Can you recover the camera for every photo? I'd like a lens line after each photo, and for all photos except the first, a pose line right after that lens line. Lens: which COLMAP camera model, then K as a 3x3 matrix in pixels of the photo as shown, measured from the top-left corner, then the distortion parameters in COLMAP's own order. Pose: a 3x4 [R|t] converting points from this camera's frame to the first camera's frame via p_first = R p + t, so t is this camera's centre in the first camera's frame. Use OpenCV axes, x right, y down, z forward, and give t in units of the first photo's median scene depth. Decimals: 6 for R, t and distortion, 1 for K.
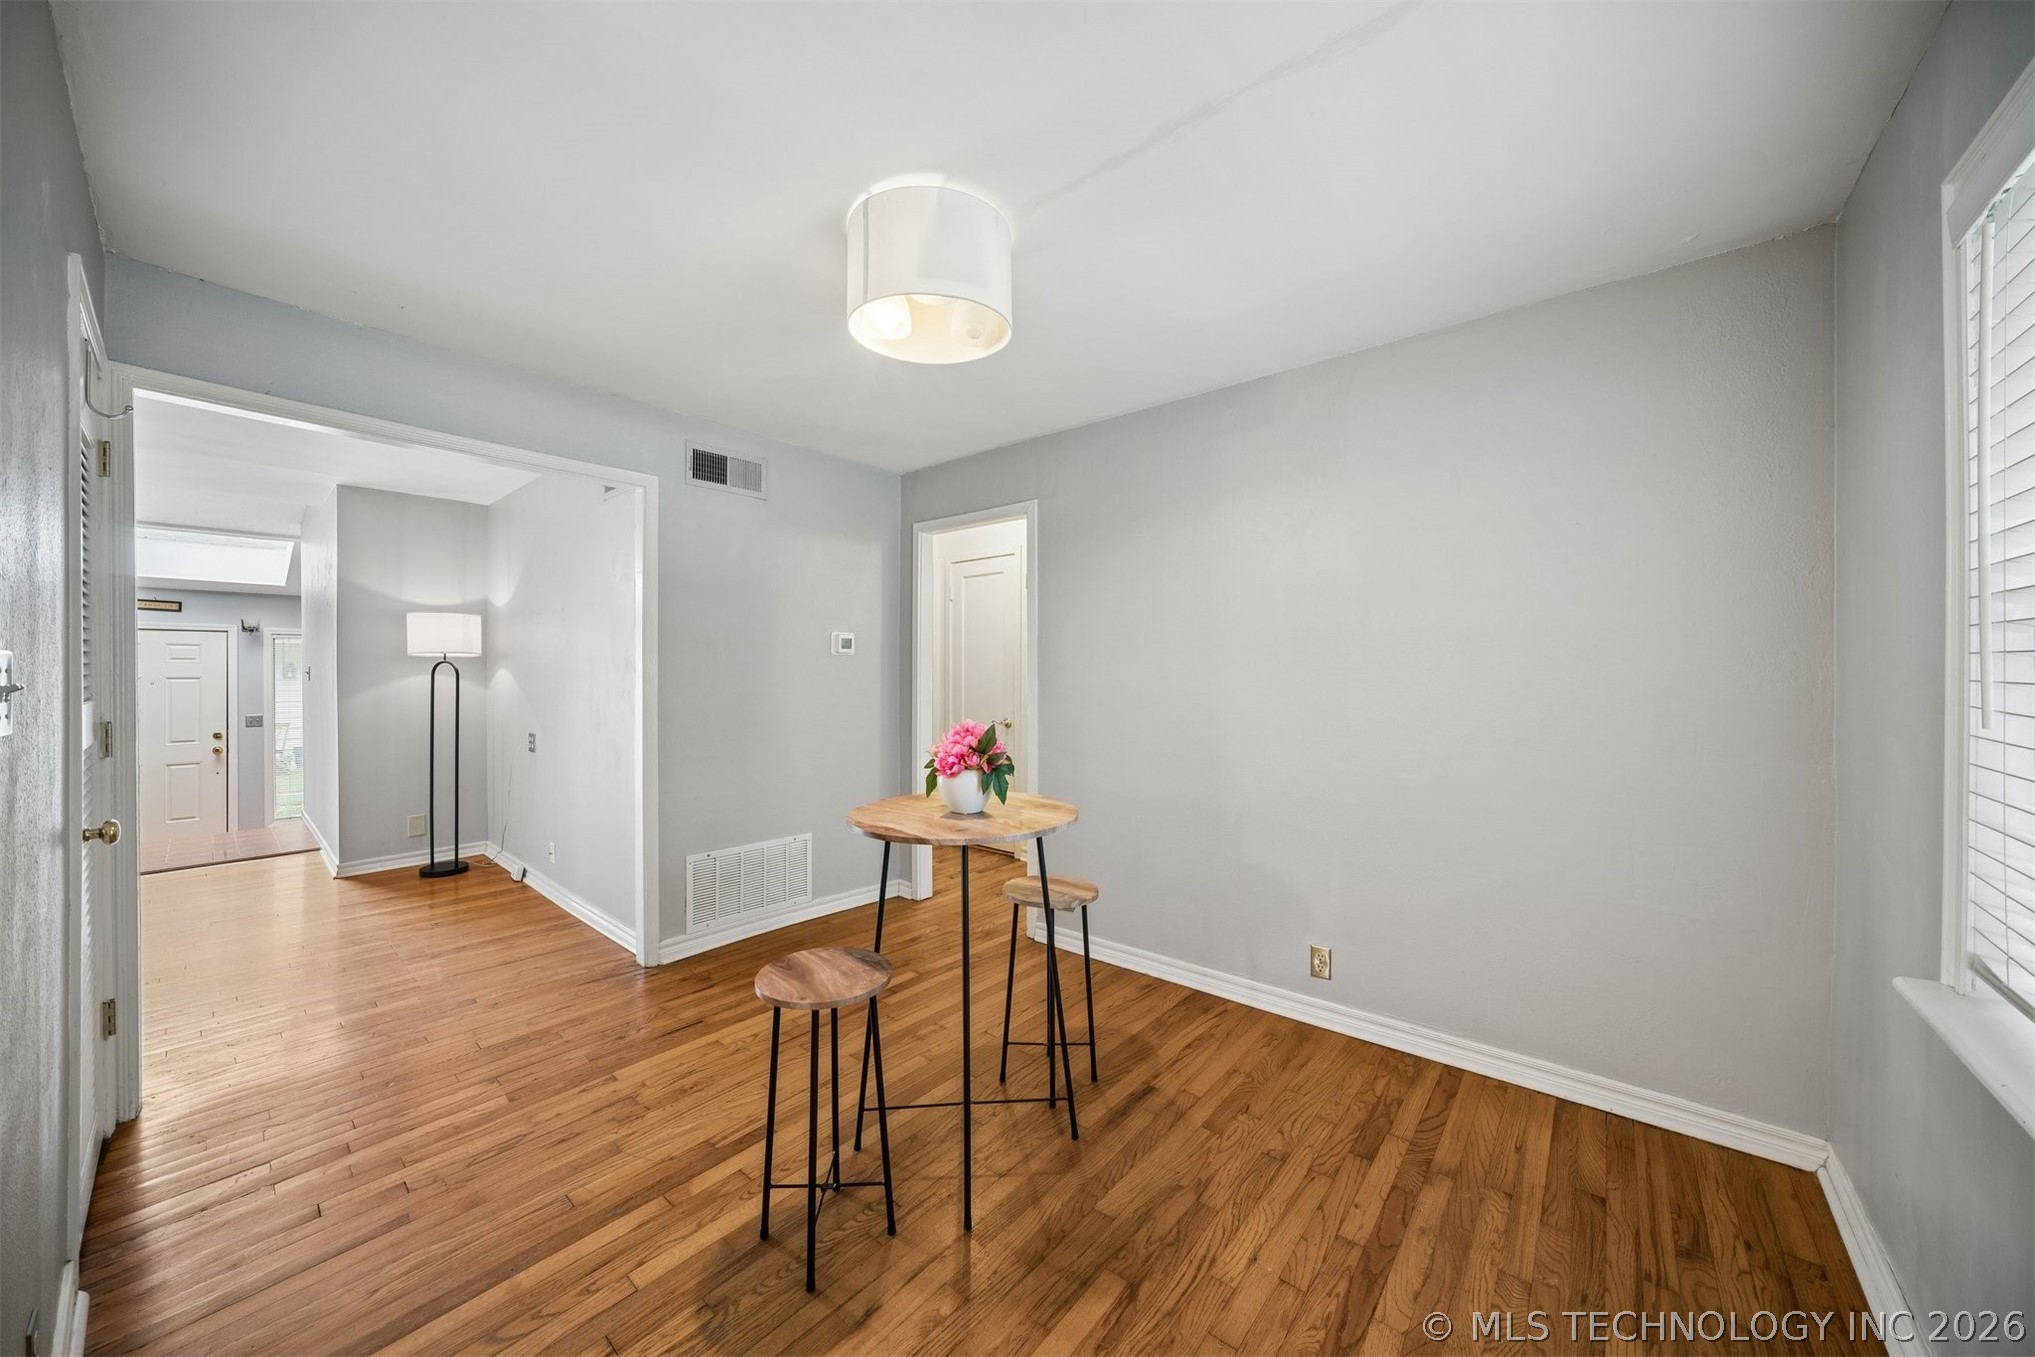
lens RADIAL K [[714.0, 0, 1009.9], [0, 714.0, 674.3], [0, 0, 1]] dist [-0.006398, 0.000839]
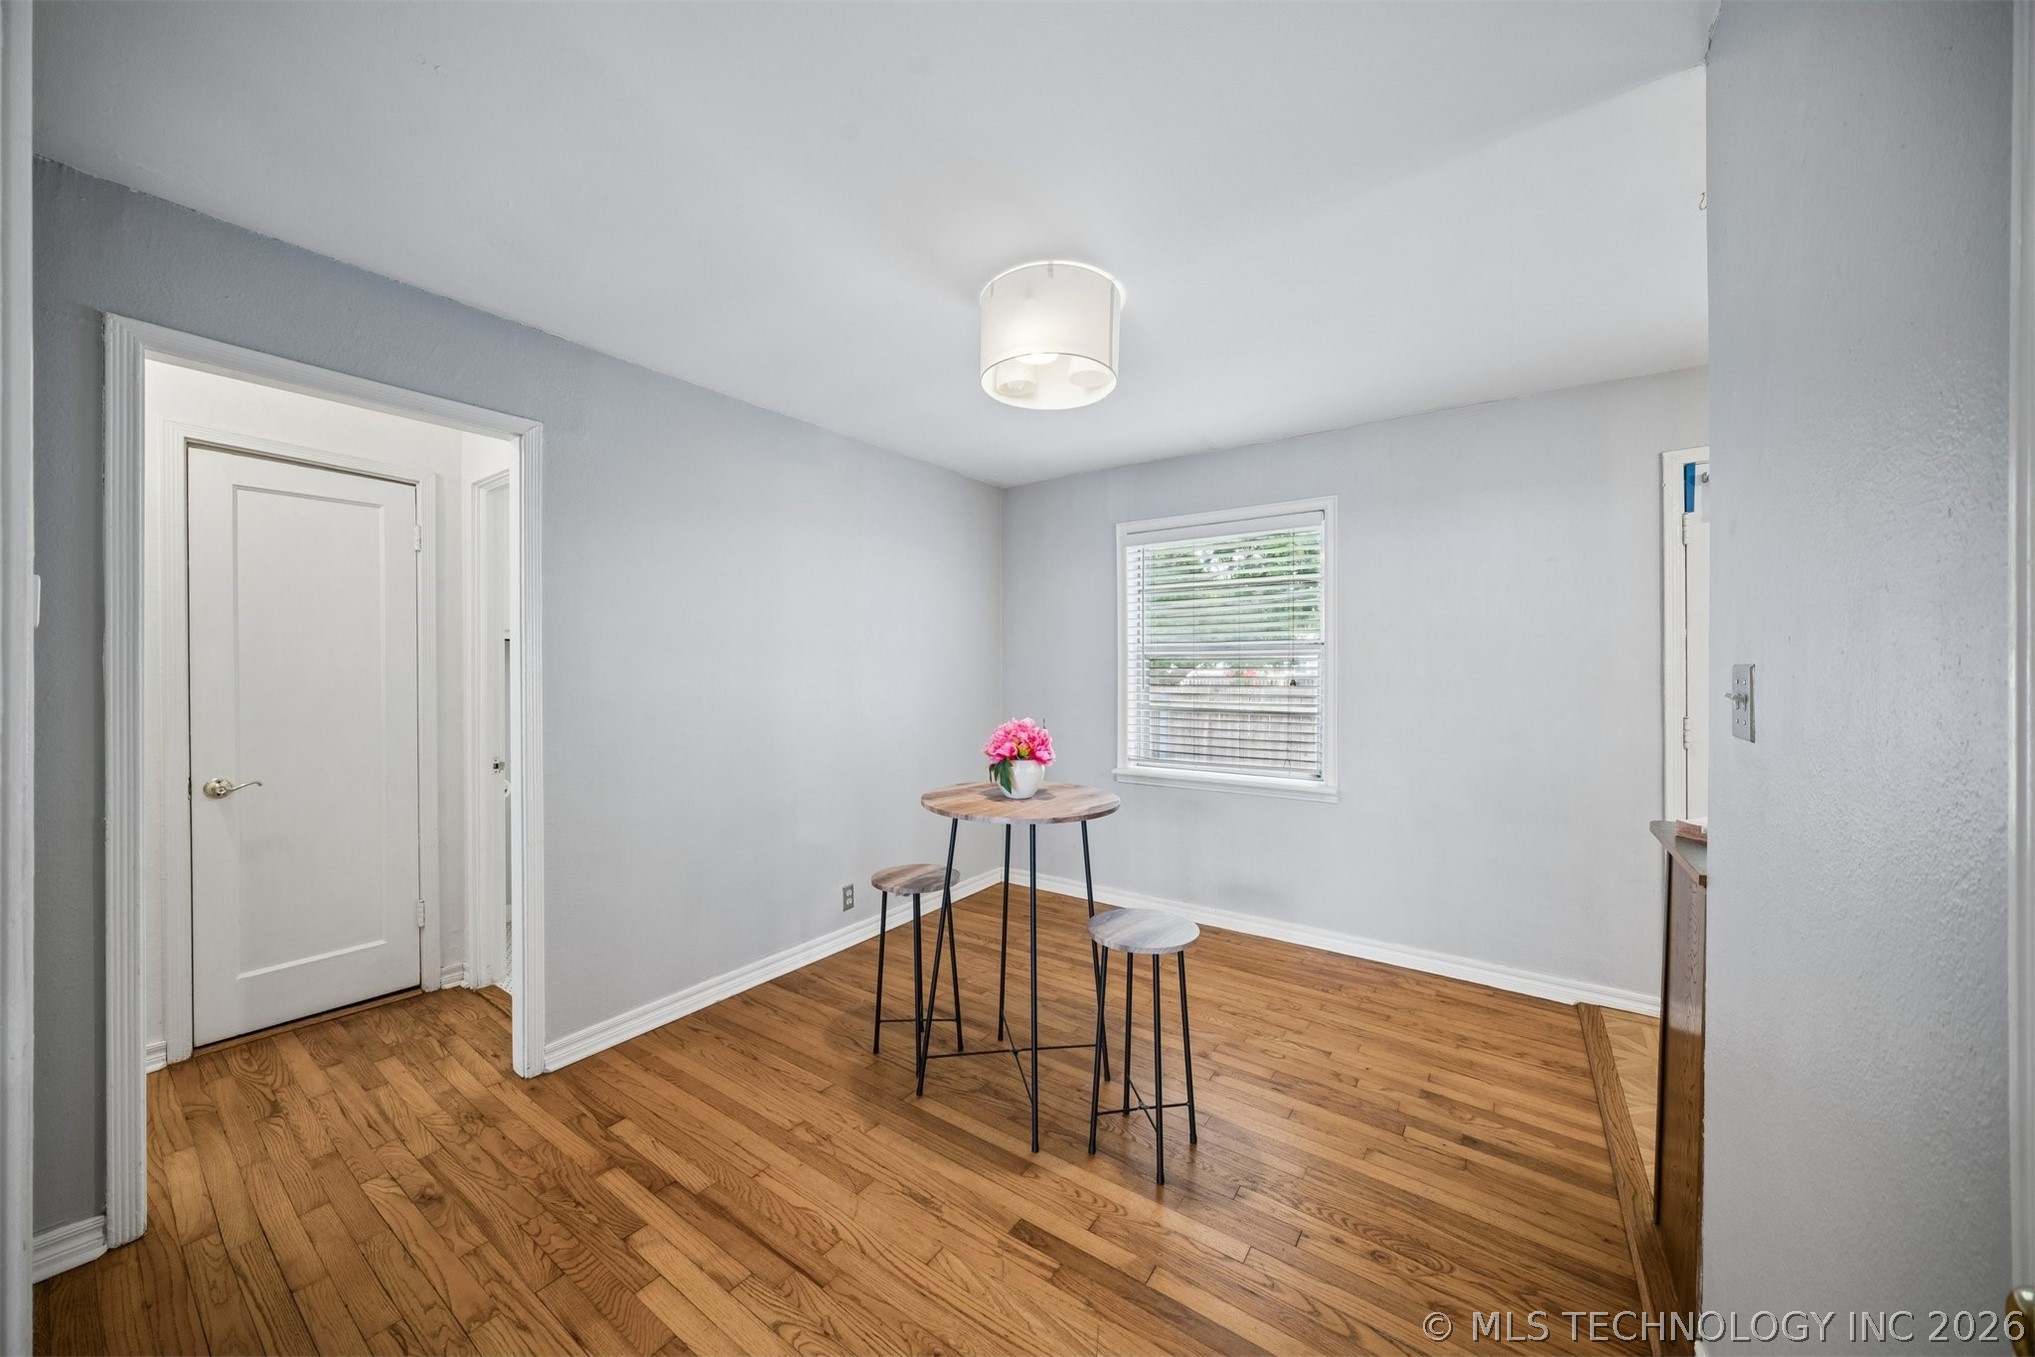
lens RADIAL K [[714.0, 0, 1003.5], [0, 714.0, 665.6], [0, 0, 1]] dist [-0.006398, 0.000839]
pose [[-0.084404, 0.001969, 0.996430, -1.202491], [0.008599, 0.999962, -0.001248, -0.017936], [-0.996394, 0.008463, -0.084418, 1.113803]]
